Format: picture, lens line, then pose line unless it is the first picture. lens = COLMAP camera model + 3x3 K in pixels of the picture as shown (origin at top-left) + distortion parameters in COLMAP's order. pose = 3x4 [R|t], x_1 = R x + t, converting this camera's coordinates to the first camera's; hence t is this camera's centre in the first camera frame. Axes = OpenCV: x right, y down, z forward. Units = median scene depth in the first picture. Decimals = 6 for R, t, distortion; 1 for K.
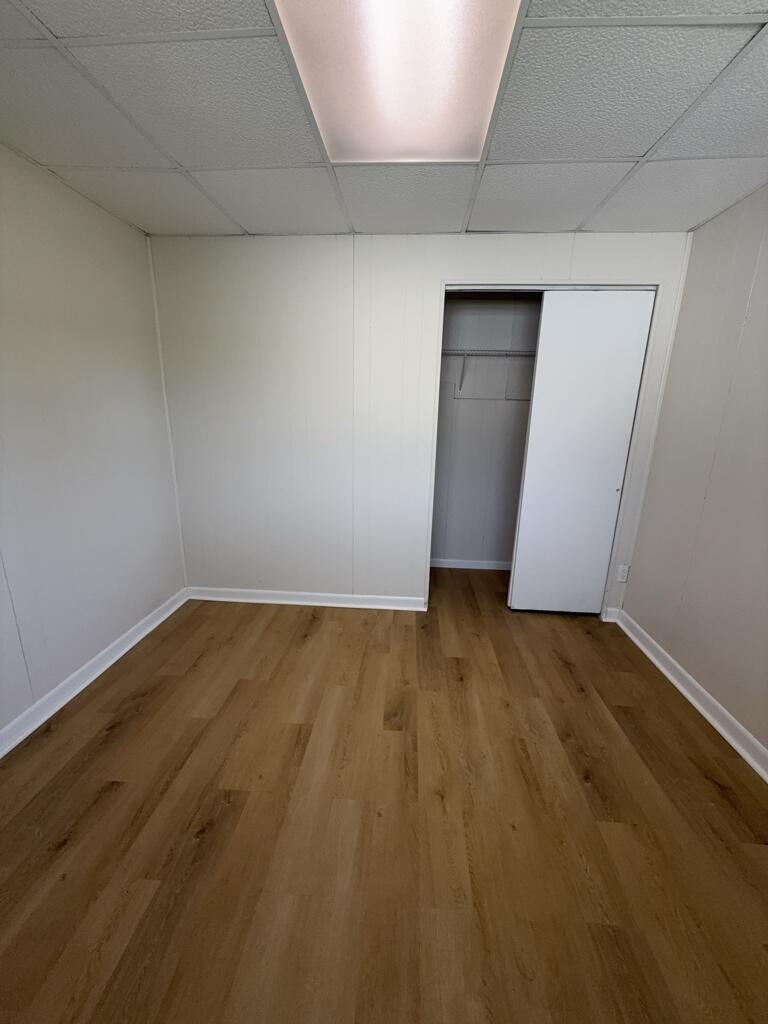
lens RADIAL K [[407.2, 0, 382.4], [0, 407.2, 509.4], [0, 0, 1]] dist [0.000981, 0.000550]
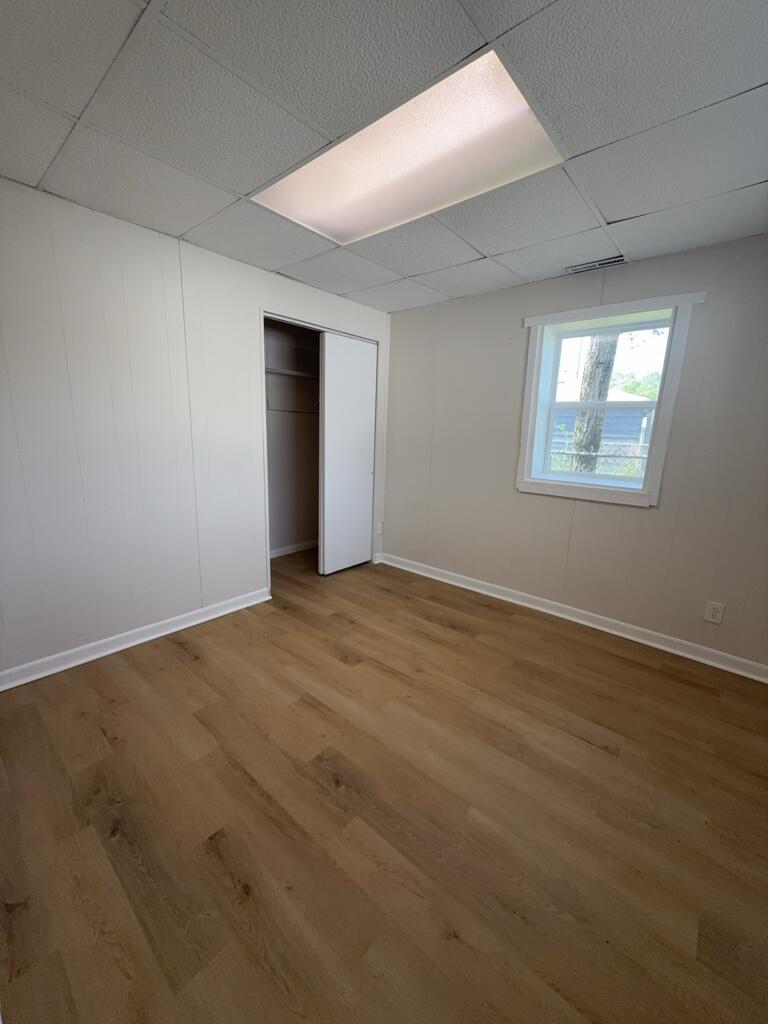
lens RADIAL K [[407.2, 0, 382.4], [0, 407.2, 509.4], [0, 0, 1]] dist [0.000981, 0.000550]
pose [[0.602415, -0.160203, 0.781940, -0.710145], [0.175001, 0.982324, 0.066434, -0.011861], [-0.778762, 0.096819, 0.619803, 0.071946]]
